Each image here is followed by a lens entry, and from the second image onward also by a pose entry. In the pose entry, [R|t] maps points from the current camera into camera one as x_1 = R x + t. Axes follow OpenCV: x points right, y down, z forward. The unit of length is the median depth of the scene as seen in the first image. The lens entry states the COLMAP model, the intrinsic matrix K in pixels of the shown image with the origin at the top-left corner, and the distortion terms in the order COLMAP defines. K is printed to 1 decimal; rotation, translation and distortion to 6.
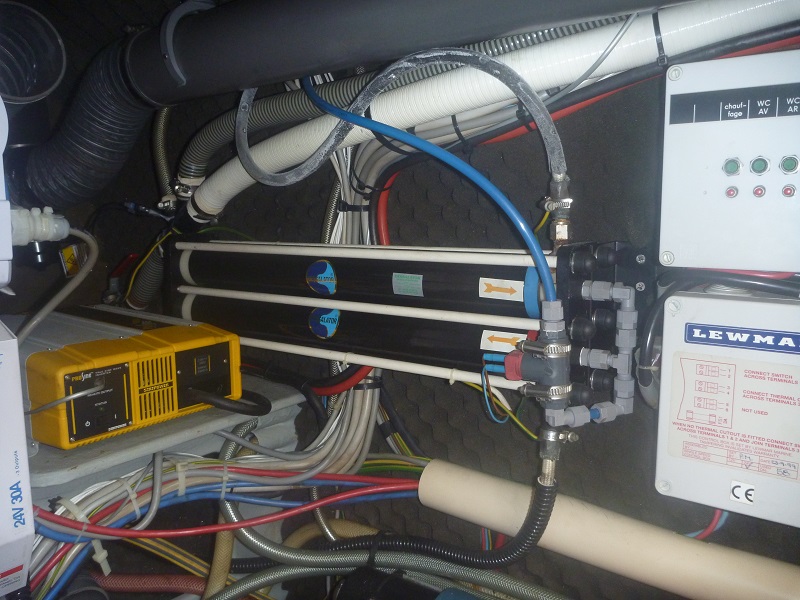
lens RADIAL K [[660.4, 0, 400.0], [0, 660.4, 300.0], [0, 0, 1]] dist [-0.025086, 0.000104]
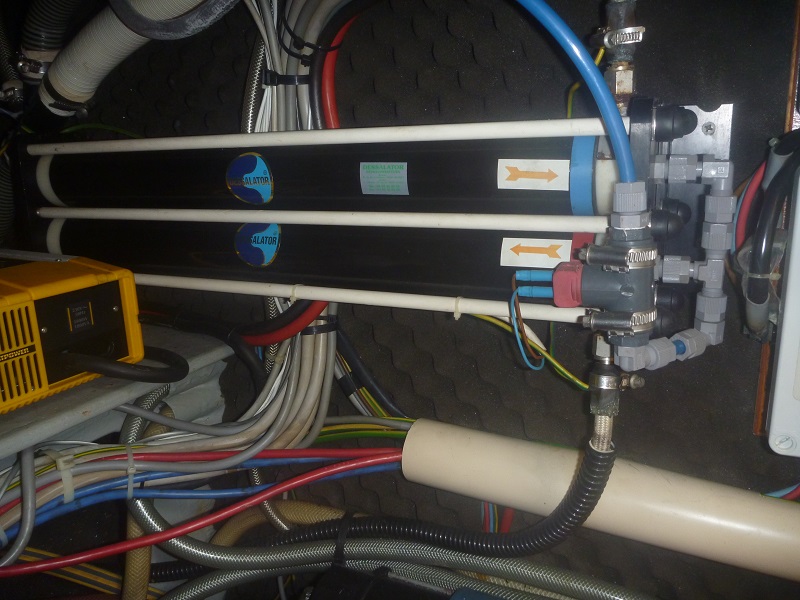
lens RADIAL K [[660.4, 0, 400.0], [0, 660.4, 300.0], [0, 0, 1]] dist [-0.025086, 0.000104]
pose [[0.987851, -0.065496, 0.140927, -0.066455], [0.050951, 0.993224, 0.104449, 0.026852], [-0.146813, -0.095999, 0.984495, 0.277130]]
